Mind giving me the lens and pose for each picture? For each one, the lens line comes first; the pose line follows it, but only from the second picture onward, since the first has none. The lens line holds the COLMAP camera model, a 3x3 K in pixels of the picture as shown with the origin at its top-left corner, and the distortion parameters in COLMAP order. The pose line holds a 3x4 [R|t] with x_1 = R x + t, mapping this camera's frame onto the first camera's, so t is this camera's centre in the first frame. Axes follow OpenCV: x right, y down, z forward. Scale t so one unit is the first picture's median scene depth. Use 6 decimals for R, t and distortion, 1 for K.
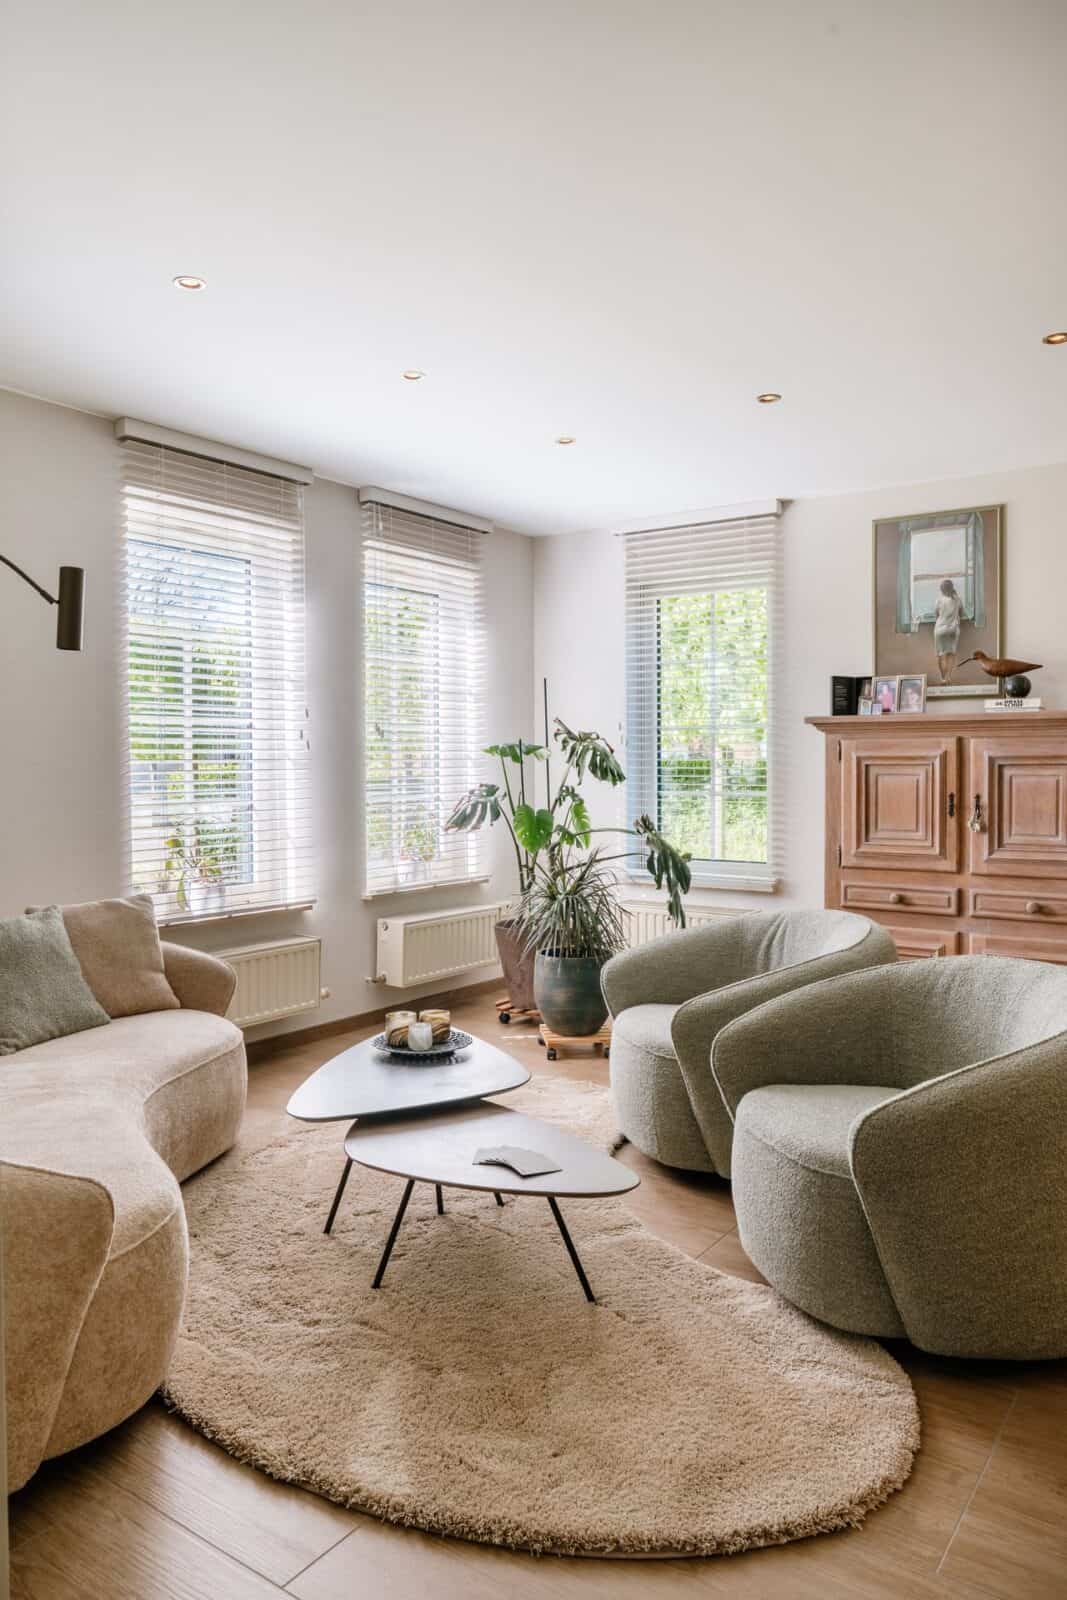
lens RADIAL K [[1116.2, 0, 541.7], [0, 1116.2, 786.5], [0, 0, 1]] dist [-0.035902, 0.002939]
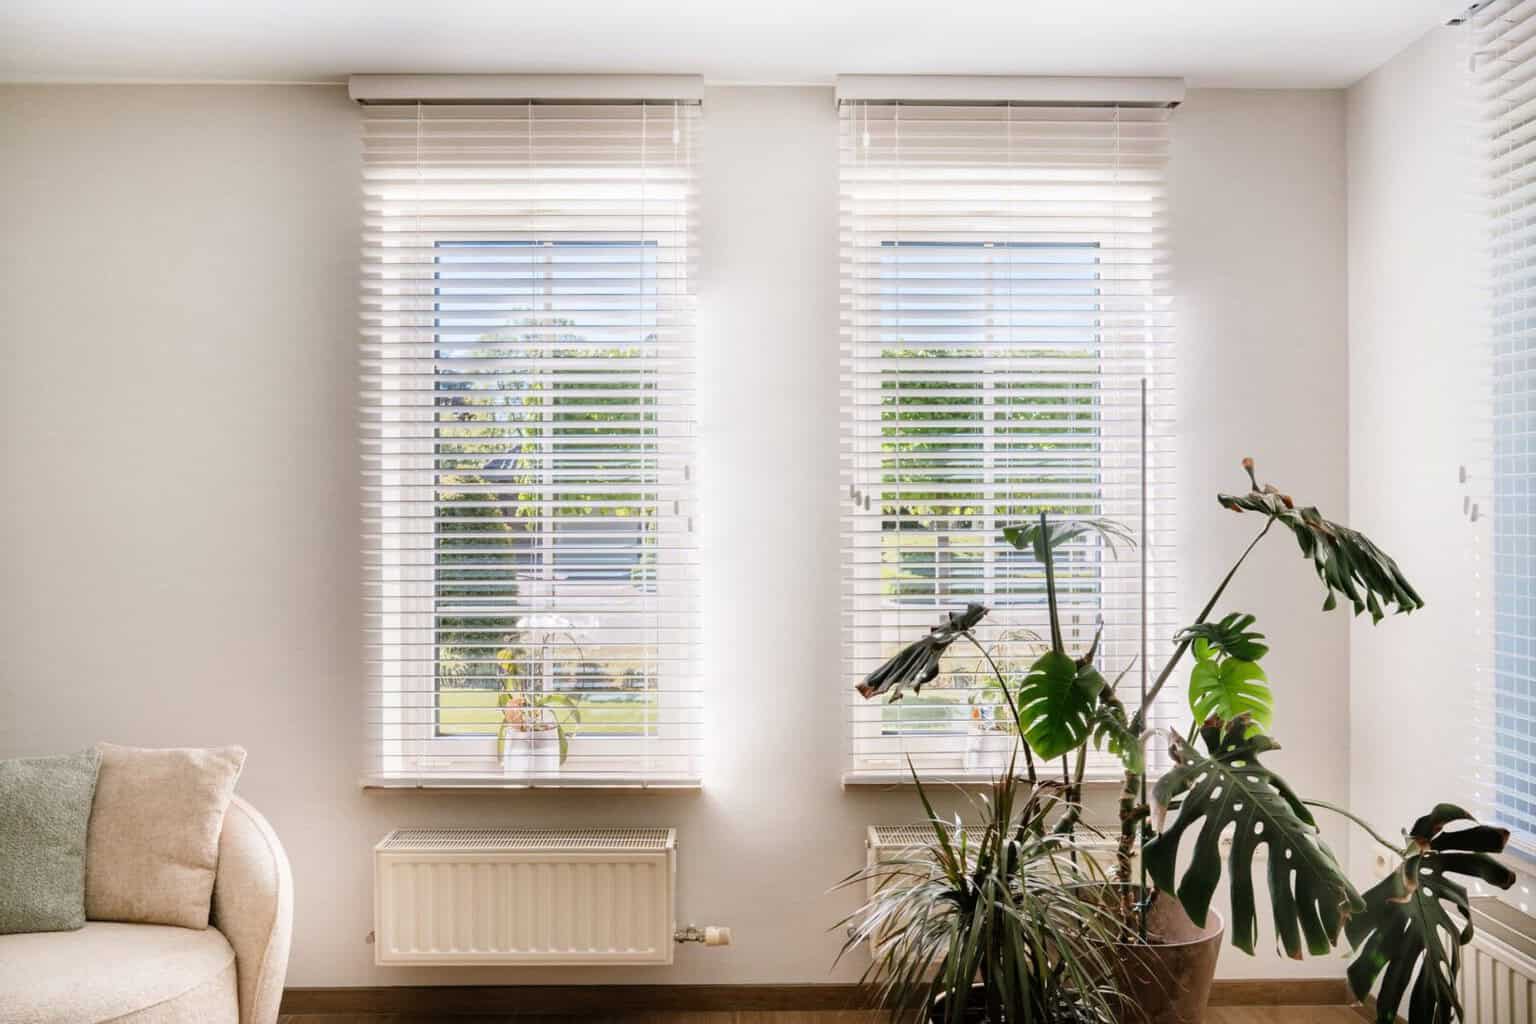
lens RADIAL K [[1234.3, 0, 767.4], [0, 1234.3, 510.2], [0, 0, 1]] dist [-0.010039, 0.007272]
pose [[0.589215, -0.001378, -0.807975, 0.357232], [-0.016493, 0.999770, -0.013733, -0.036002], [0.807808, 0.021418, 0.589056, 0.621416]]
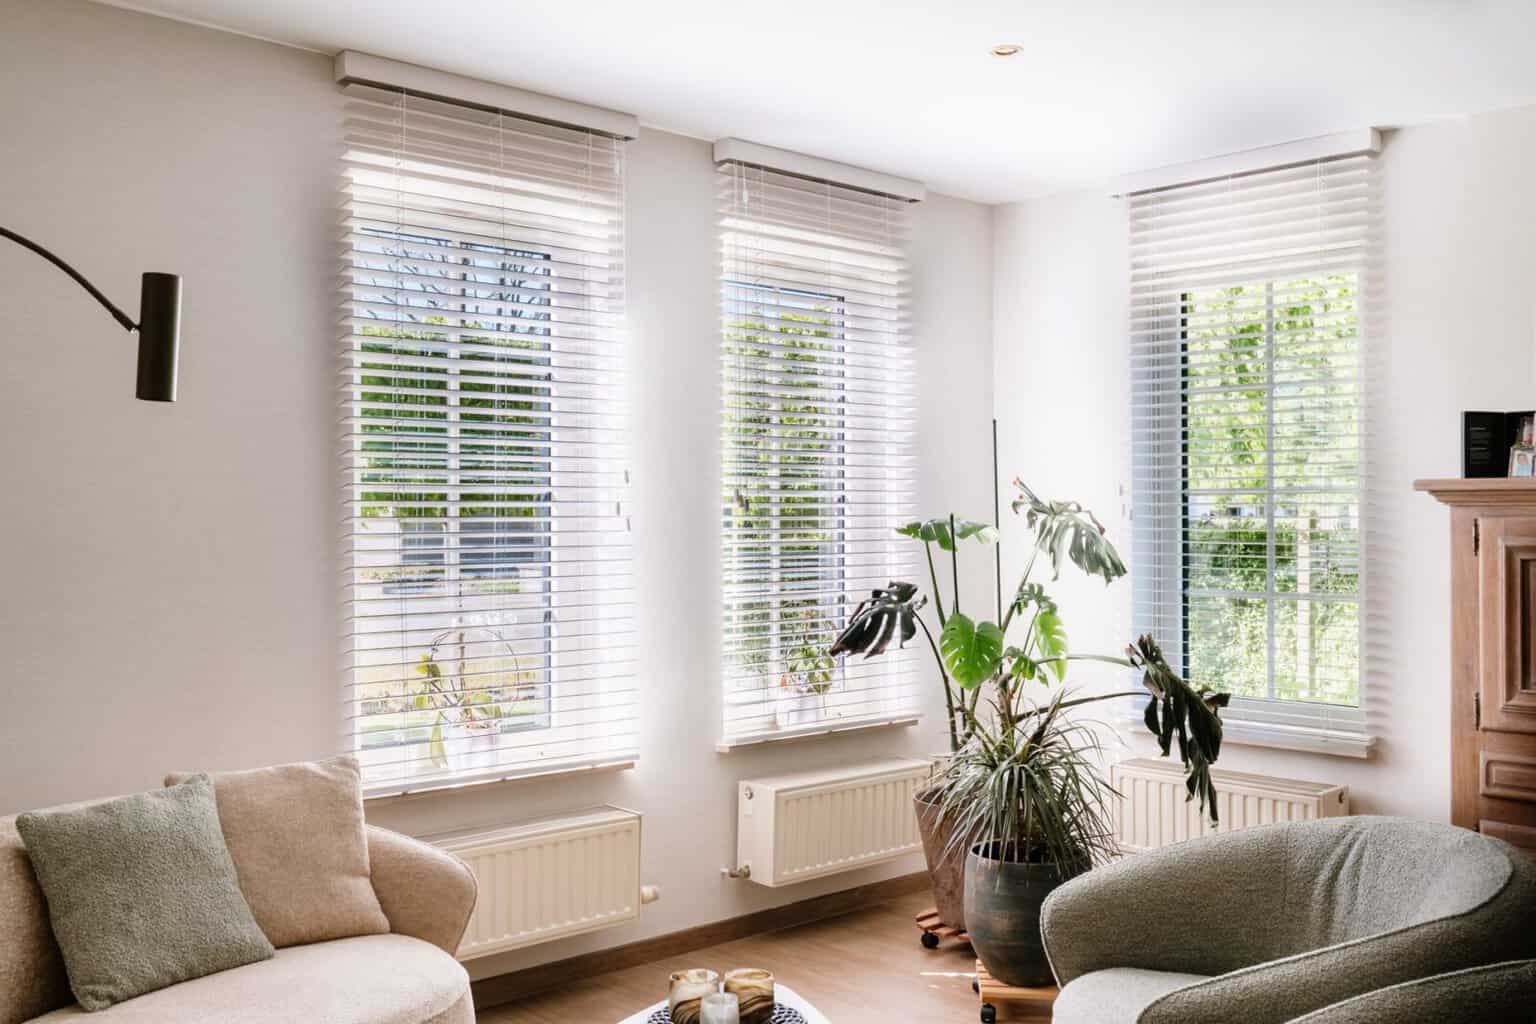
lens RADIAL K [[1496.7, 0, 764.4], [0, 1496.7, 522.2], [0, 0, 1]] dist [-0.013286, 0.000000]
pose [[0.978517, 0.002446, -0.206152, 0.056511], [-0.006237, 0.999823, -0.017742, -0.022541], [0.206072, 0.018646, 0.978359, 0.128654]]
